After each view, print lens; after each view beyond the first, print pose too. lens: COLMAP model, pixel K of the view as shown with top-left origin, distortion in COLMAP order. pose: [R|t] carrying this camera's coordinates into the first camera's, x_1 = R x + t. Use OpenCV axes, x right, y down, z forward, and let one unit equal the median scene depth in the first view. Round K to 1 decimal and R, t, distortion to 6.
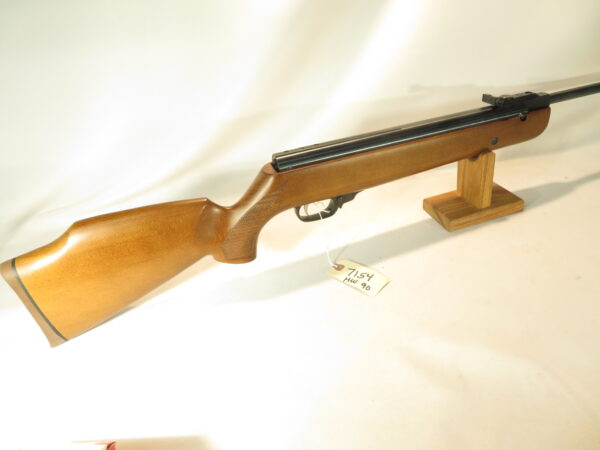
lens RADIAL K [[419.3, 0, 300.0], [0, 419.3, 225.0], [0, 0, 1]] dist [-0.003041, -0.000562]
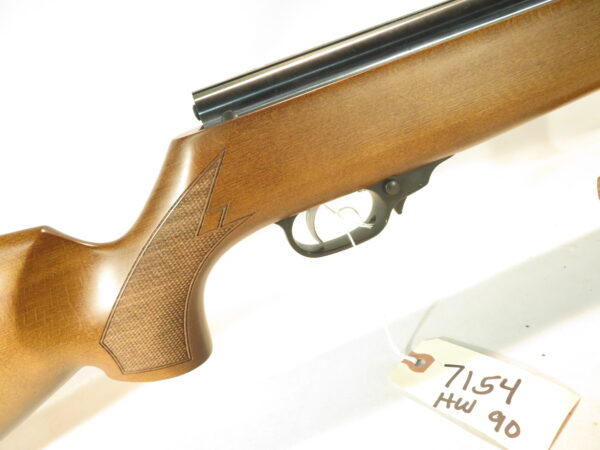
lens RADIAL K [[419.3, 0, 300.0], [0, 419.3, 225.0], [0, 0, 1]] dist [-0.003041, -0.000562]
pose [[0.966637, -0.145638, -0.210718, 0.086693], [0.115480, 0.982070, -0.149008, 0.020160], [0.228641, 0.119703, 0.966123, 0.581238]]
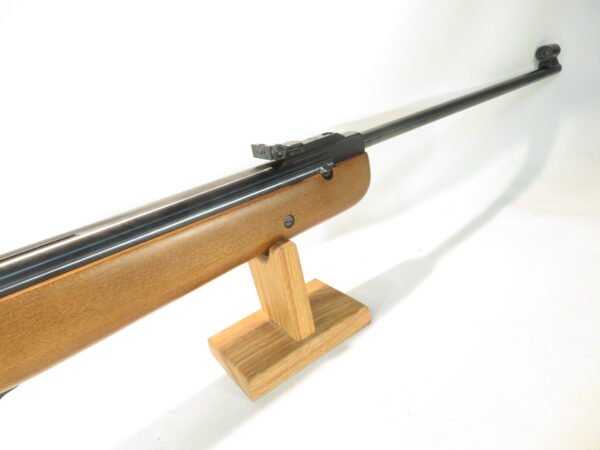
lens RADIAL K [[432.5, 0, 300.0], [0, 432.5, 225.0], [0, 0, 1]] dist [-0.000280, 0.000066]
pose [[0.942075, -0.174074, 0.286693, 0.315540], [0.223924, 0.962804, -0.151218, -0.107065], [-0.249706, 0.206657, 0.946013, 0.460525]]
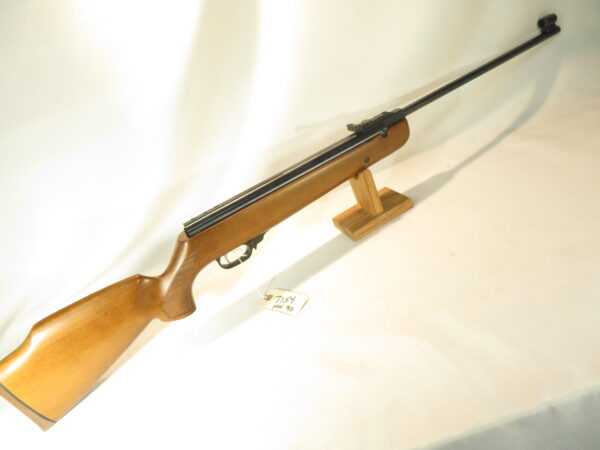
lens RADIAL K [[432.5, 0, 300.0], [0, 432.5, 225.0], [0, 0, 1]] dist [-0.000280, 0.000066]
pose [[0.963583, -0.266580, 0.021027, 0.207771], [0.267231, 0.962825, -0.039450, -0.023674], [-0.009729, 0.043633, 0.999000, -0.221743]]
